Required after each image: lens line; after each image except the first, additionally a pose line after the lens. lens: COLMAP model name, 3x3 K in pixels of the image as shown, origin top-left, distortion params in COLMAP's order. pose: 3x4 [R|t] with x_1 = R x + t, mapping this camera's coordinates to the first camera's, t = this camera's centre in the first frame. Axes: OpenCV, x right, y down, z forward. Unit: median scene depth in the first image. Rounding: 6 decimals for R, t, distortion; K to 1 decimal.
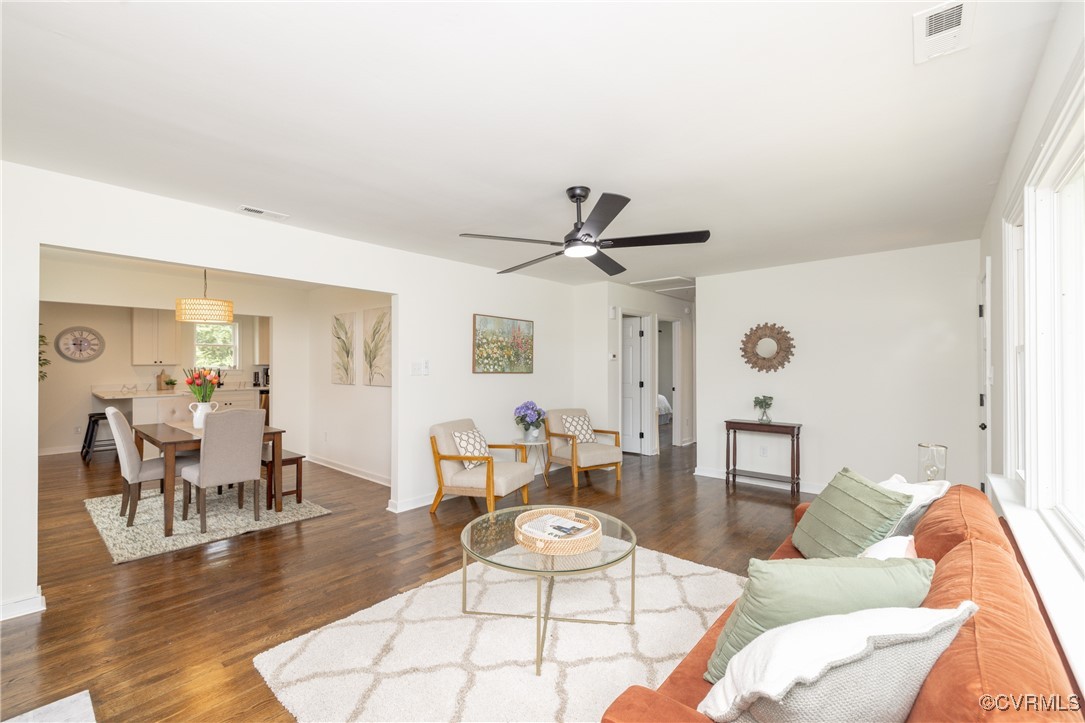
lens RADIAL K [[462.2, 0, 518.7], [0, 462.2, 363.1], [0, 0, 1]] dist [0.001612, -0.002083]
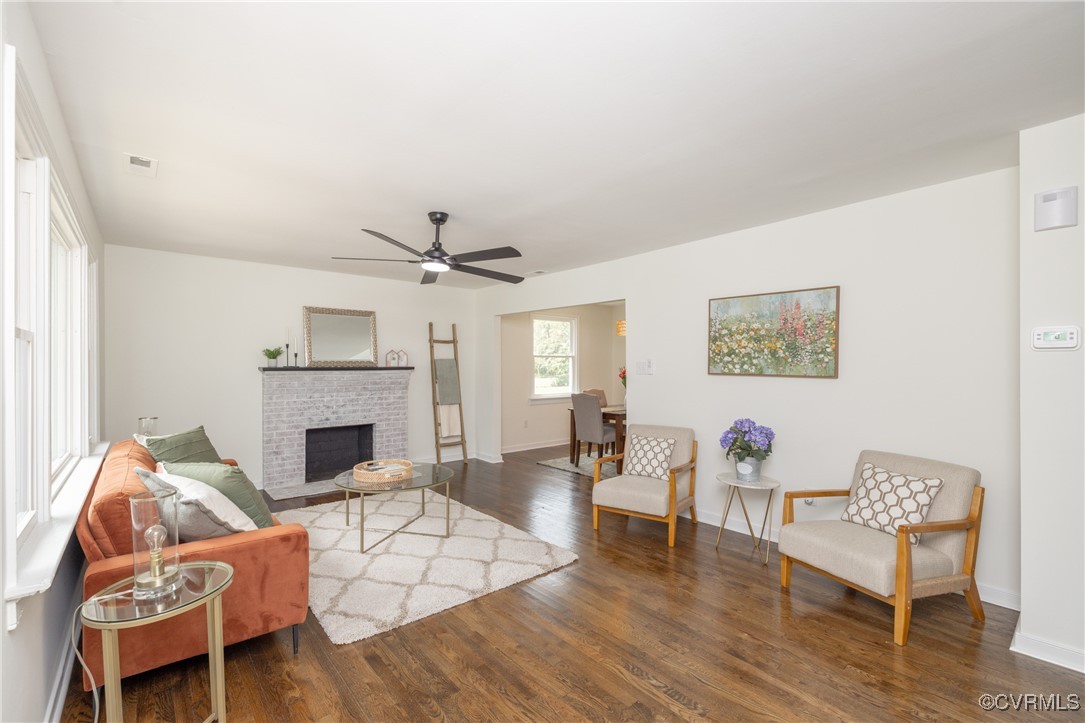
lens RADIAL K [[462.2, 0, 532.3], [0, 462.2, 374.2], [0, 0, 1]] dist [0.001612, -0.002083]
pose [[-0.124977, 0.018027, -0.991996, 0.719318], [0.005414, 0.999832, 0.017488, 0.005977], [0.992145, -0.003185, -0.125054, 0.786820]]
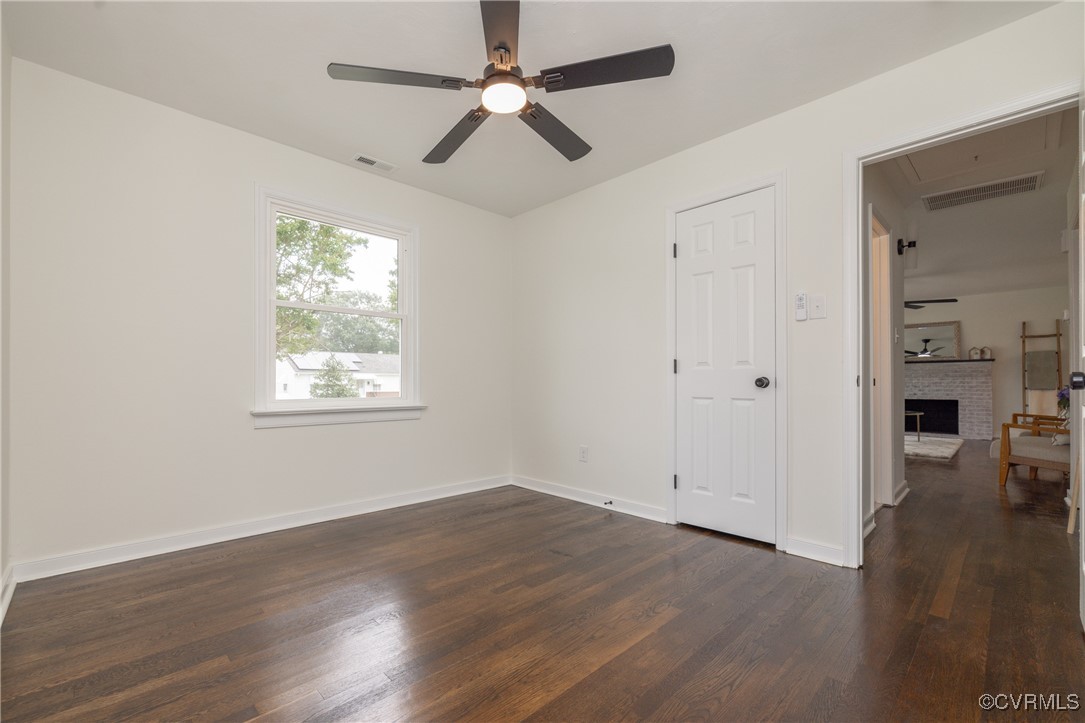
lens RADIAL K [[462.2, 0, 515.3], [0, 462.2, 379.2], [0, 0, 1]] dist [0.001612, -0.002083]
pose [[-0.997583, 0.002979, 0.069428, 1.067055], [0.002054, 0.999908, -0.013391, 0.091597], [-0.069462, -0.013216, -0.997497, 1.977269]]
